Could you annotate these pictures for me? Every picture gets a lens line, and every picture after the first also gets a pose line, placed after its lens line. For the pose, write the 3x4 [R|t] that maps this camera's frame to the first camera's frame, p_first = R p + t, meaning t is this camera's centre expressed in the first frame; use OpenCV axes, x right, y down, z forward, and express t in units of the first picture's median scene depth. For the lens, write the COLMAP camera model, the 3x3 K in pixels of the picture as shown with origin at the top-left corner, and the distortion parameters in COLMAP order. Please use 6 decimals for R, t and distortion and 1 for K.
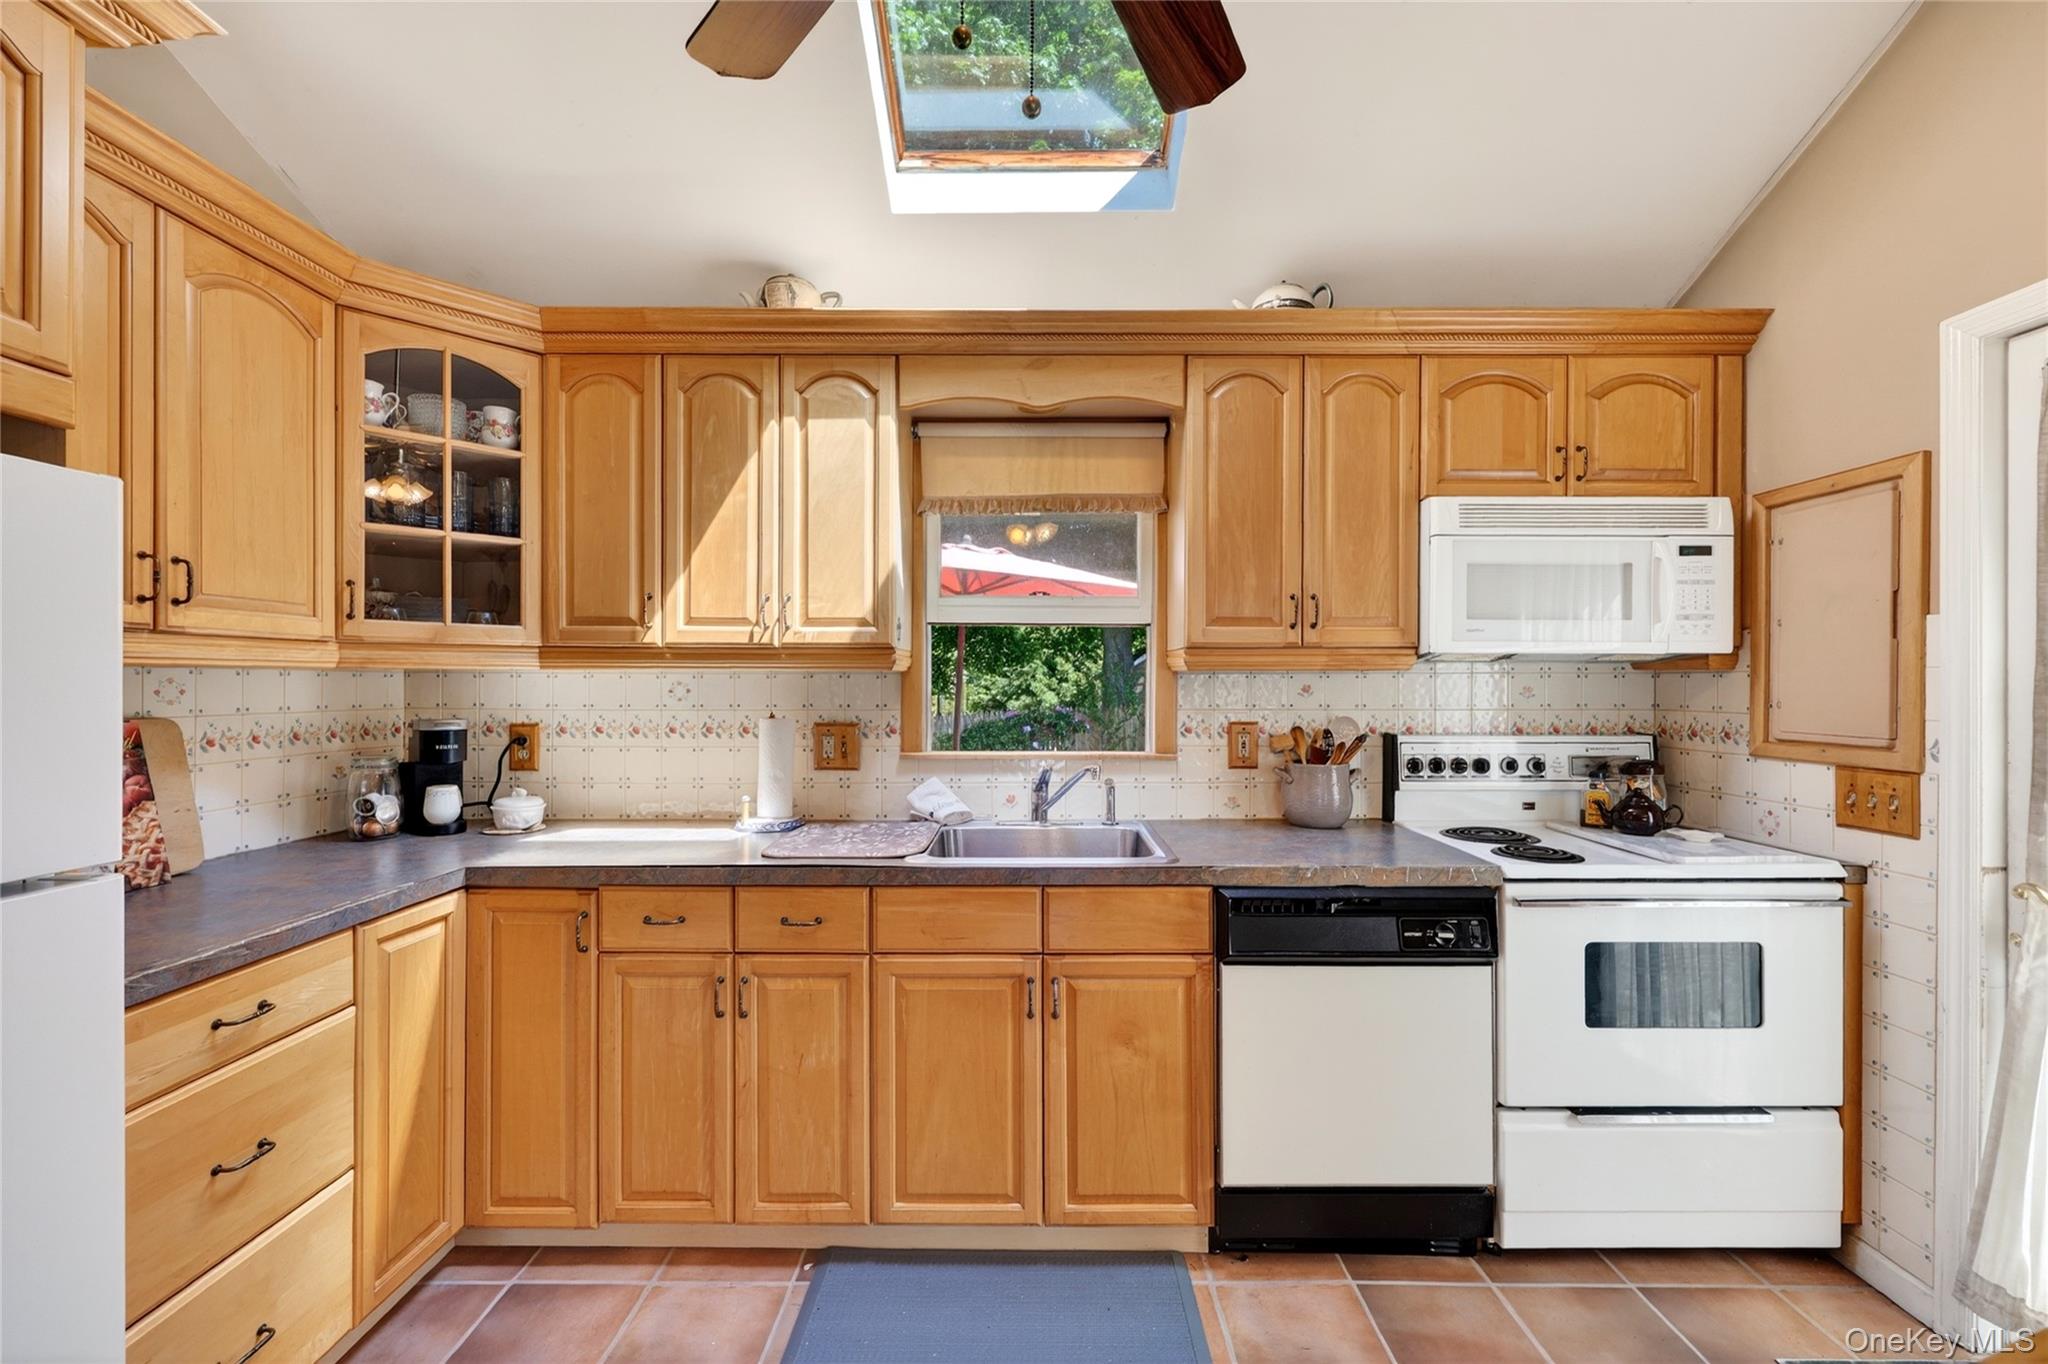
lens RADIAL K [[826.4, 0, 1029.0], [0, 826.4, 687.1], [0, 0, 1]] dist [0.001175, 0.000607]
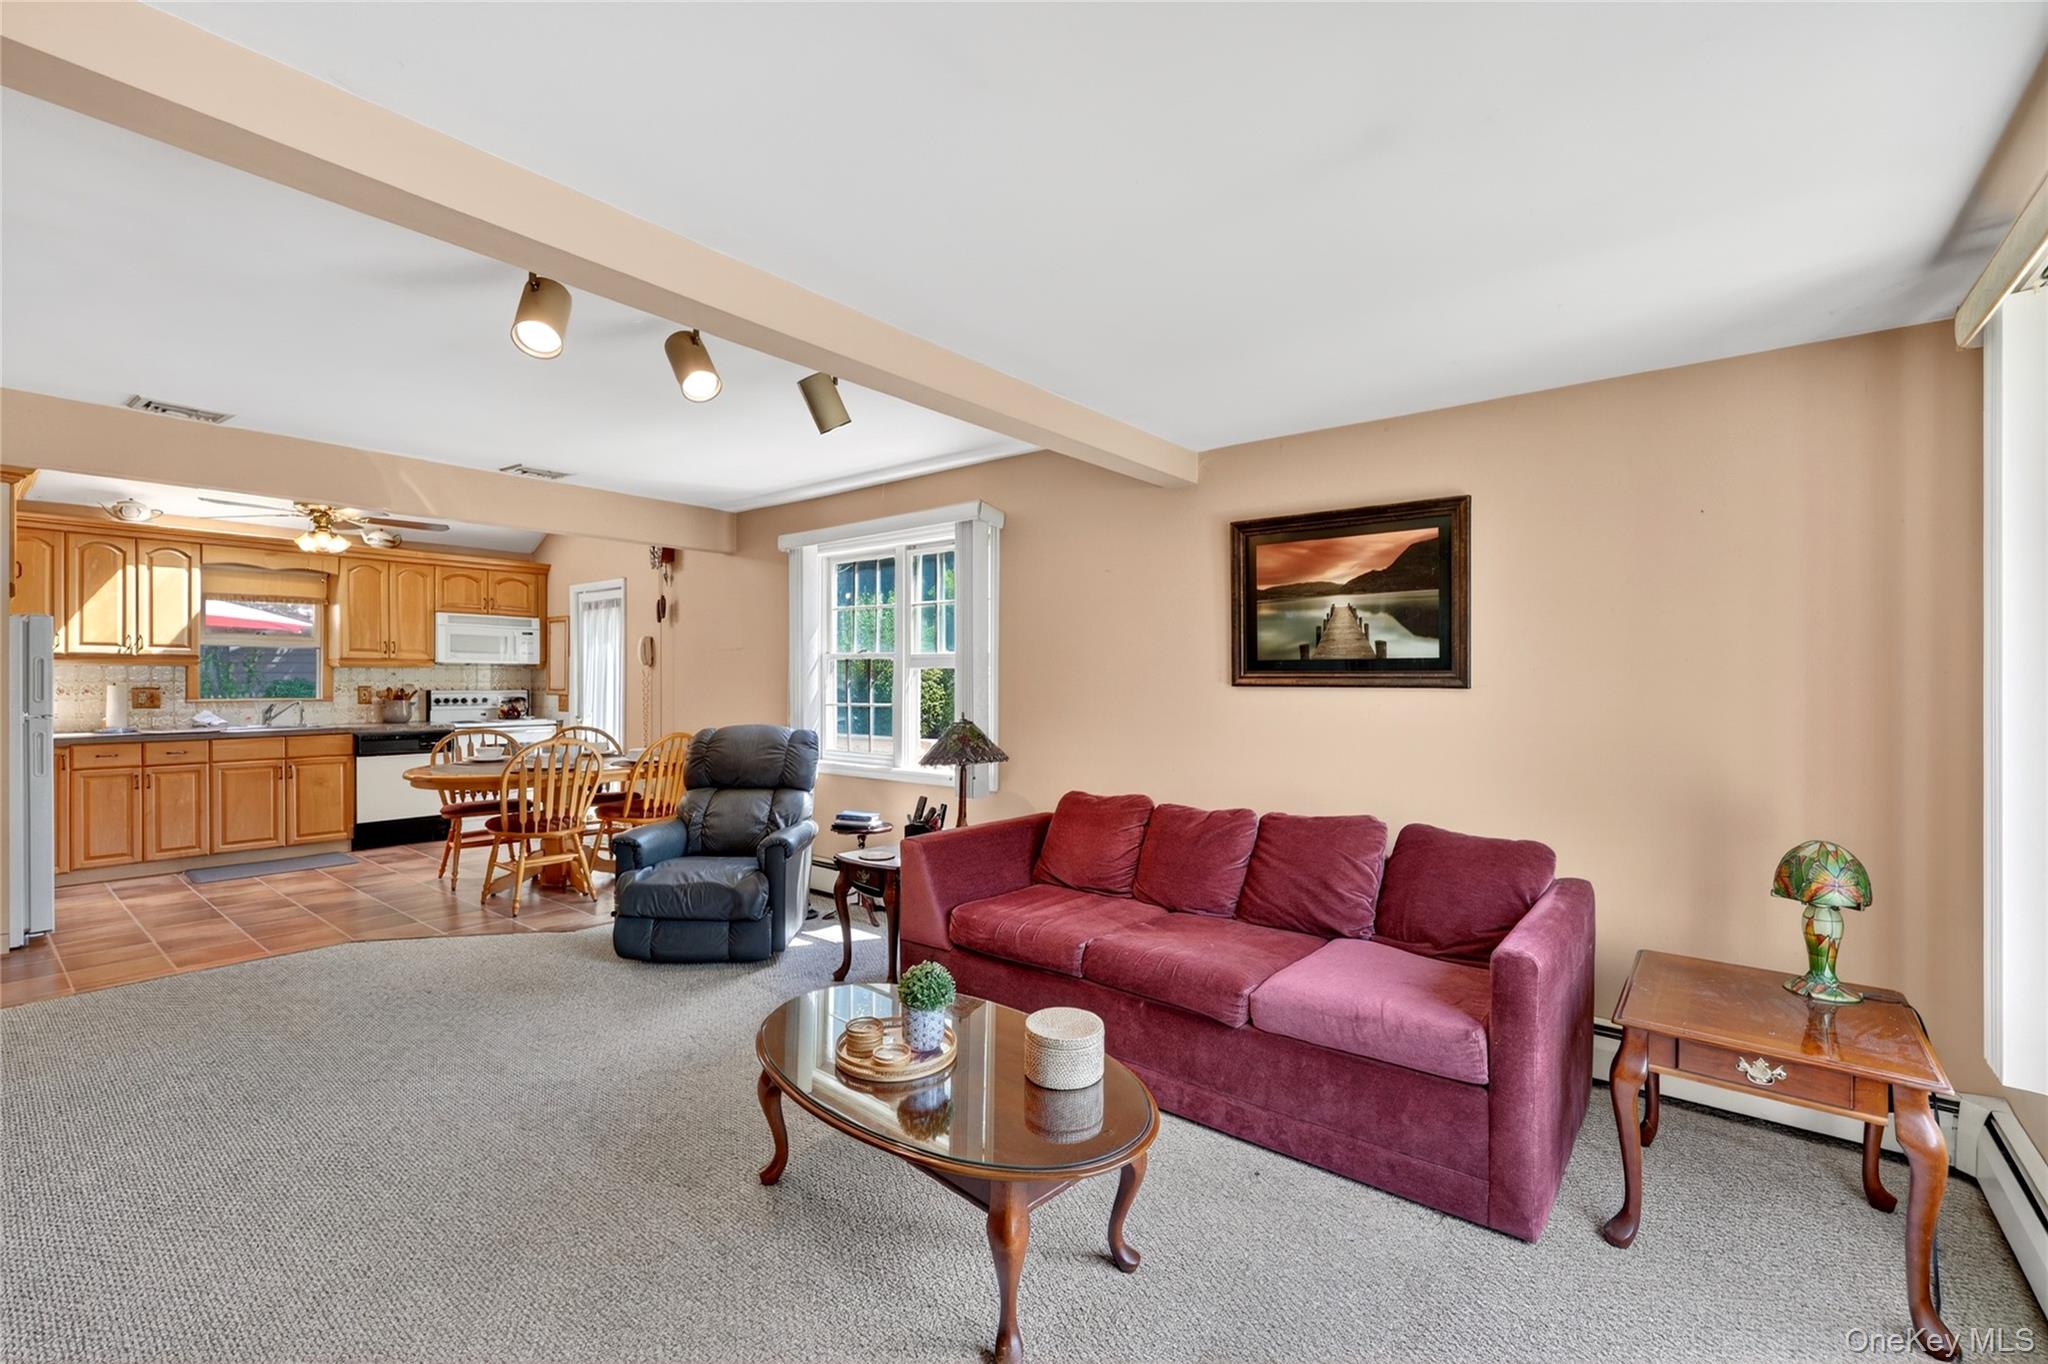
lens RADIAL K [[868.2, 0, 1029.4], [0, 868.2, 686.7], [0, 0, 1]] dist [0.001875, 0.000279]
pose [[0.618119, -0.004875, 0.786070, -0.703259], [-0.003207, 0.999957, 0.008723, 0.013991], [-0.786078, -0.007913, 0.618076, -2.745960]]
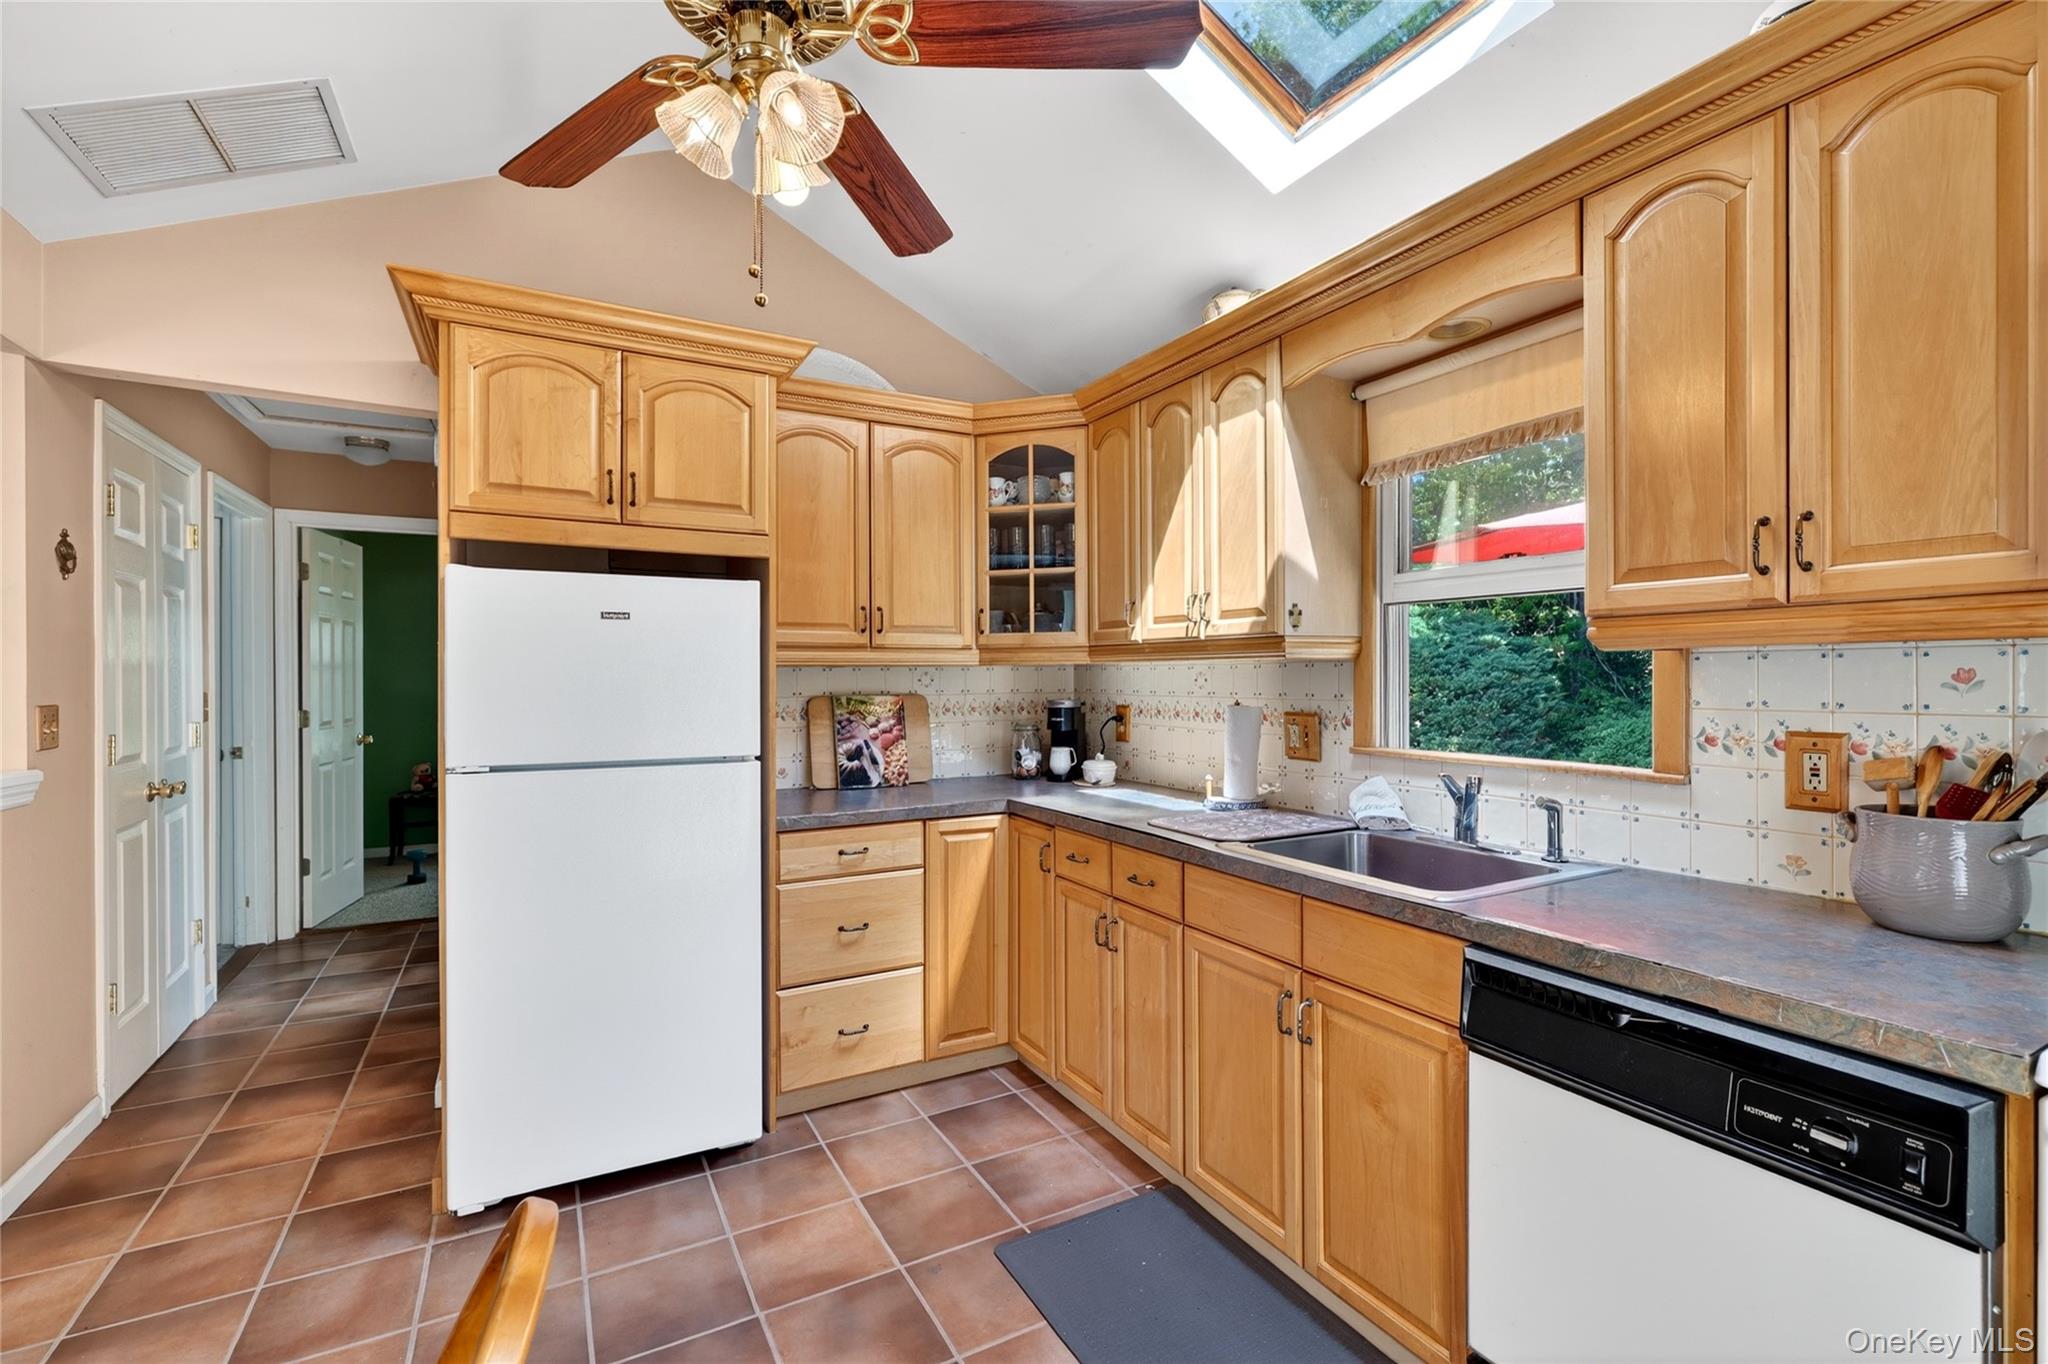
lens RADIAL K [[902.0, 0, 1031.2], [0, 902.0, 680.5], [0, 0, 1]] dist [-0.000837, -0.000778]
pose [[0.483587, 0.000995, -0.875296, 0.633818], [0.001643, 0.999997, 0.002045, 0.003005], [0.875295, -0.002427, 0.483583, 0.225581]]
